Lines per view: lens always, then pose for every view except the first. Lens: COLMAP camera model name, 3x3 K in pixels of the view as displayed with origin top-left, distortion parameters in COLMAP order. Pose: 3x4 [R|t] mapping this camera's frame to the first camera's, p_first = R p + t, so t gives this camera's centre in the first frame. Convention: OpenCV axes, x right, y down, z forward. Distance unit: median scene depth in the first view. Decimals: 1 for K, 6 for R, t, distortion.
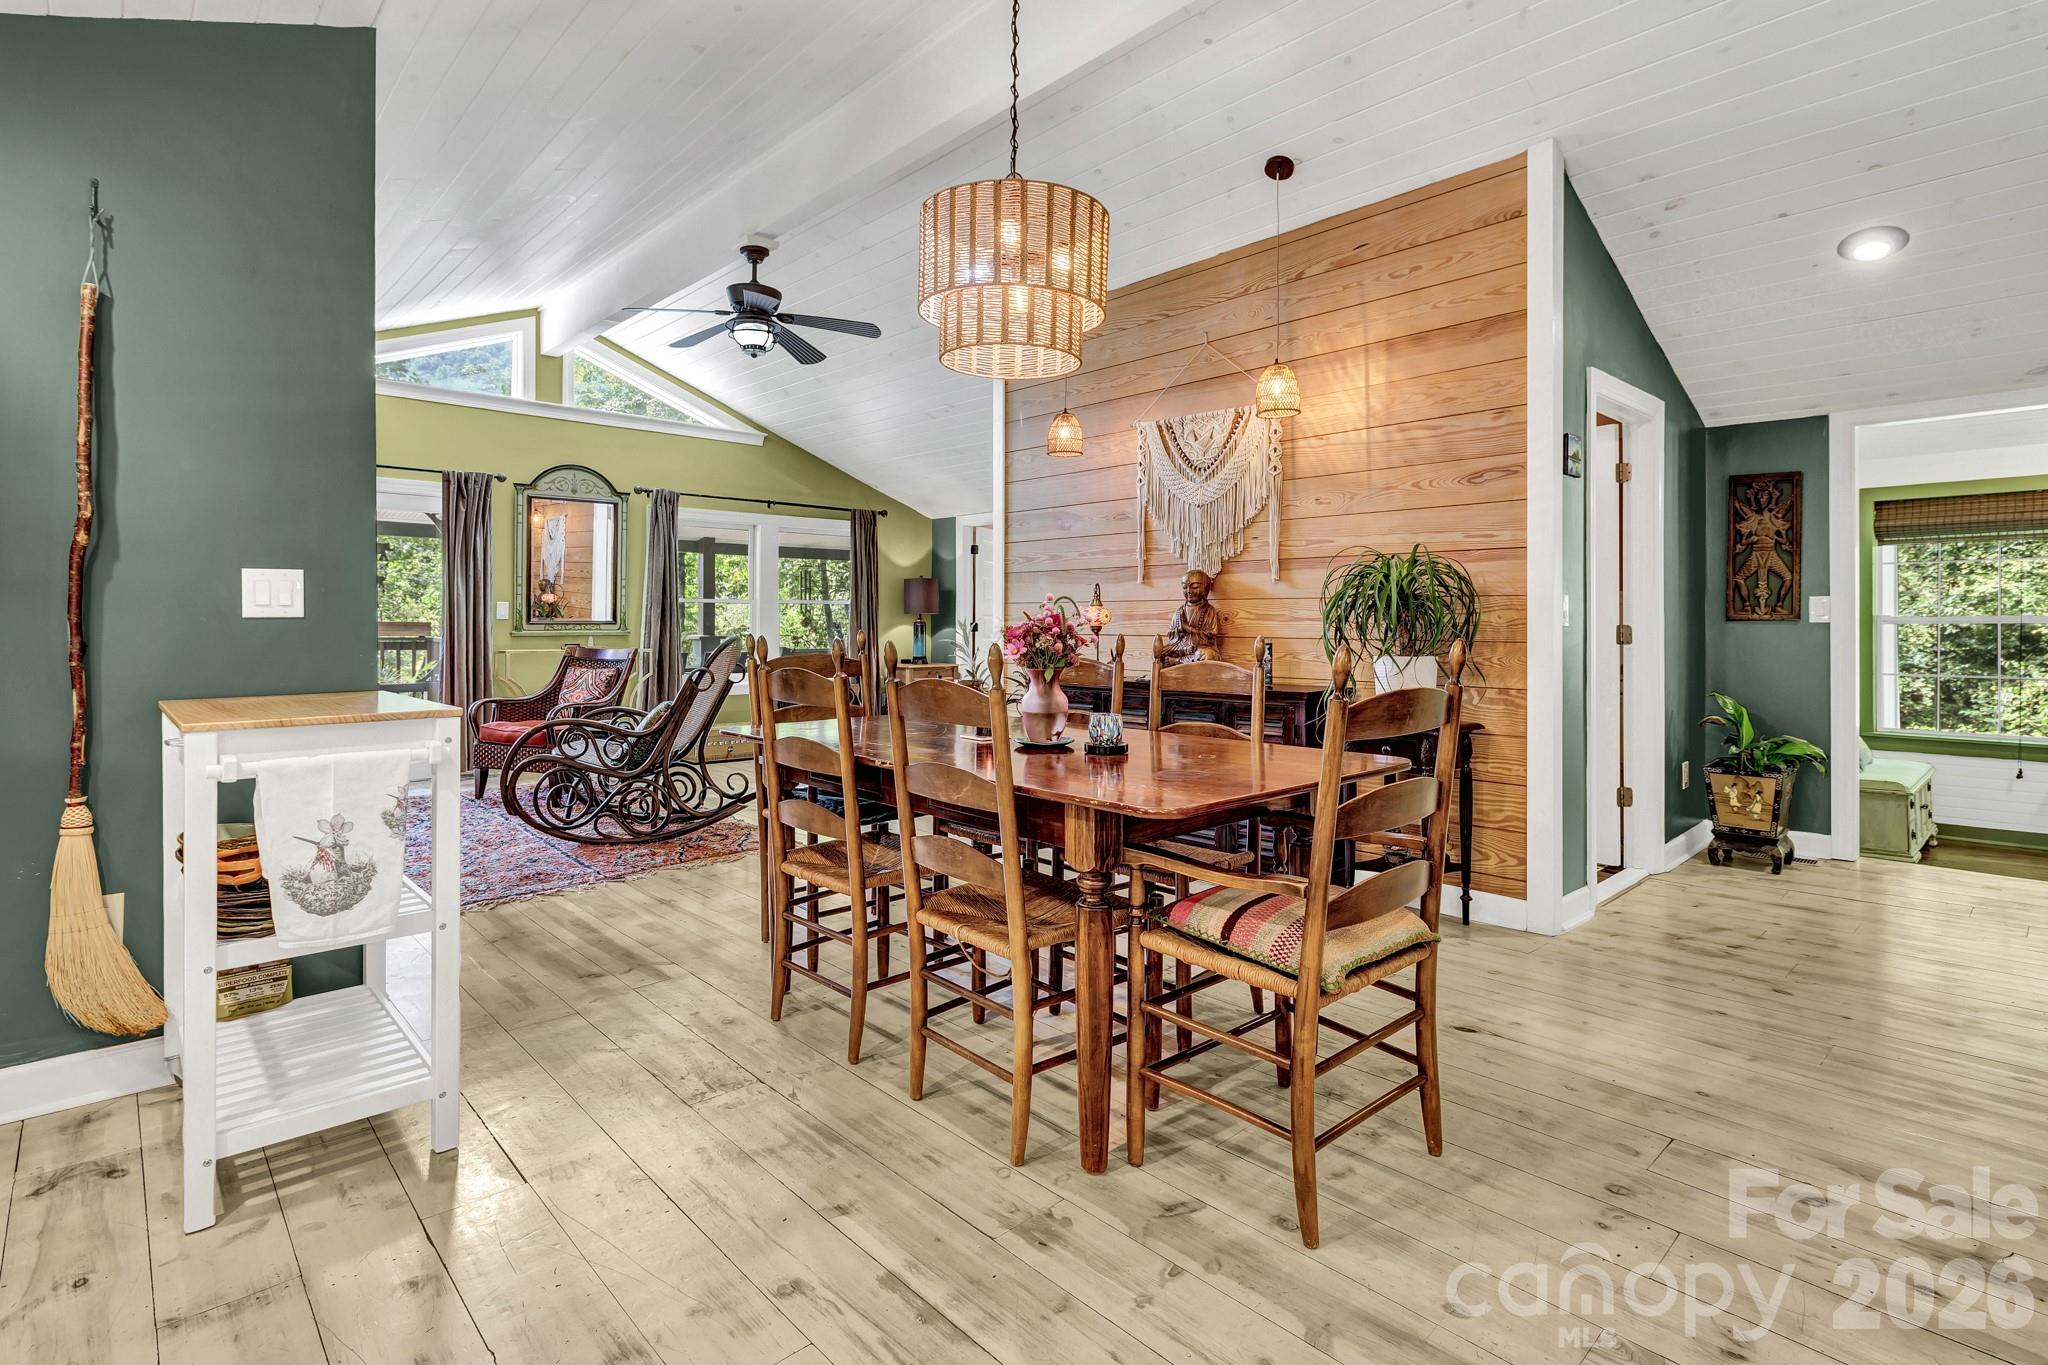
lens RADIAL K [[992.9, 0, 1032.7], [0, 992.9, 617.0], [0, 0, 1]] dist [0.003729, 0.000717]
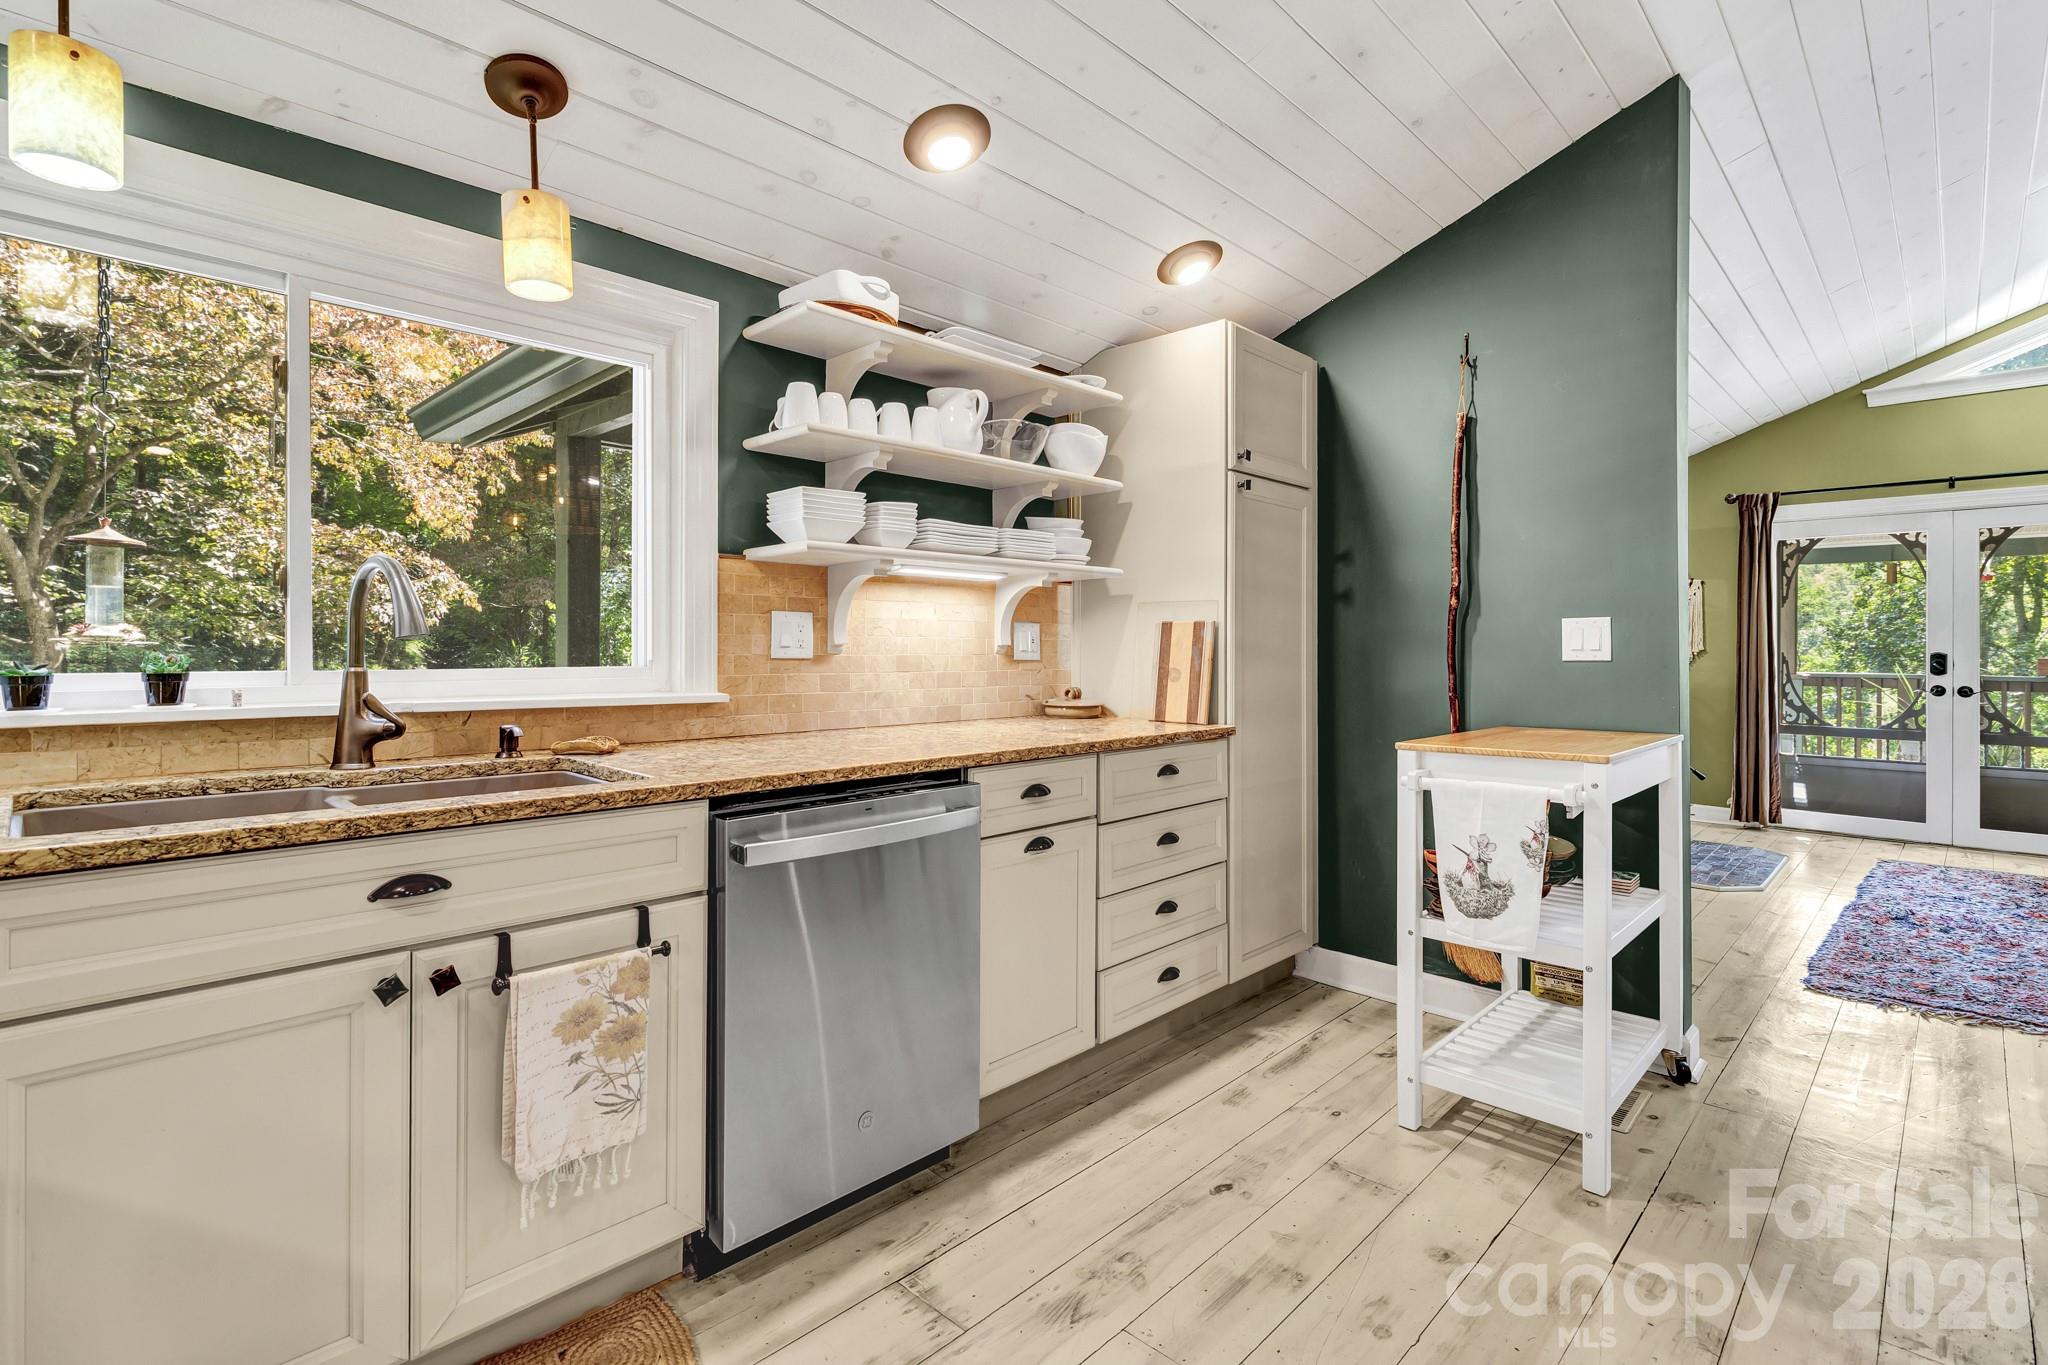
lens RADIAL K [[963.8, 0, 1017.8], [0, 963.8, 649.1], [0, 0, 1]] dist [0.001500, 0.000179]
pose [[0.050480, -0.003573, -0.998719, 0.321989], [0.000784, 0.999993, -0.003538, -0.010599], [0.998725, -0.000605, 0.050482, 0.330683]]
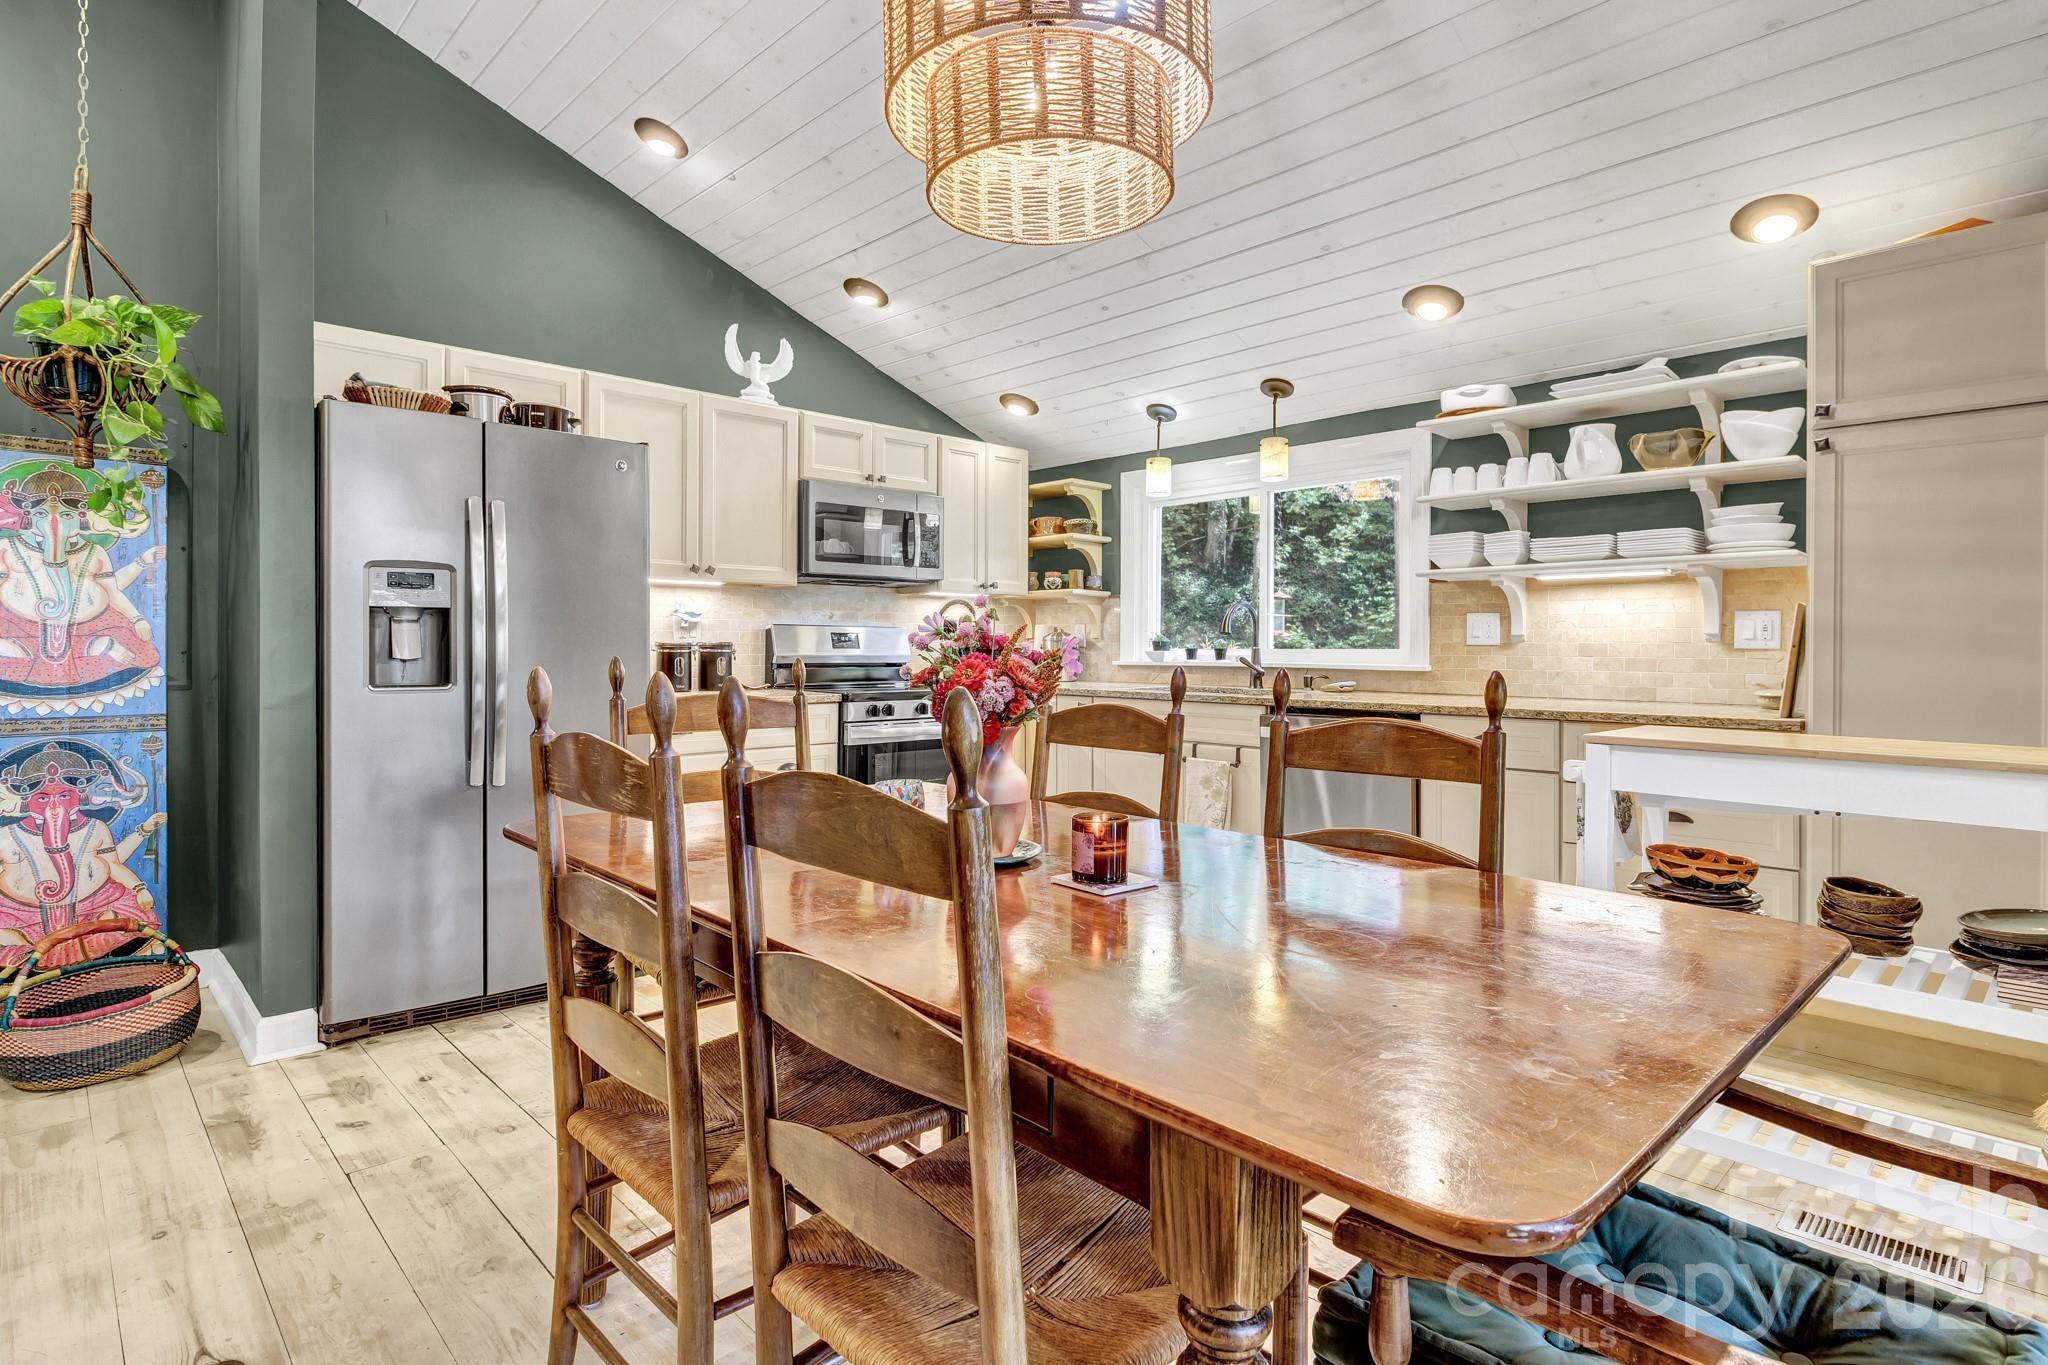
lens RADIAL K [[1038.3, 0, 1023.0], [0, 1038.3, 650.7], [0, 0, 1]] dist [0.000580, 0.000296]
pose [[-0.999867, -0.007202, -0.014615, 0.011416], [-0.007224, 0.999973, 0.001446, 0.008493], [0.014604, 0.001551, -0.999892, 1.842522]]
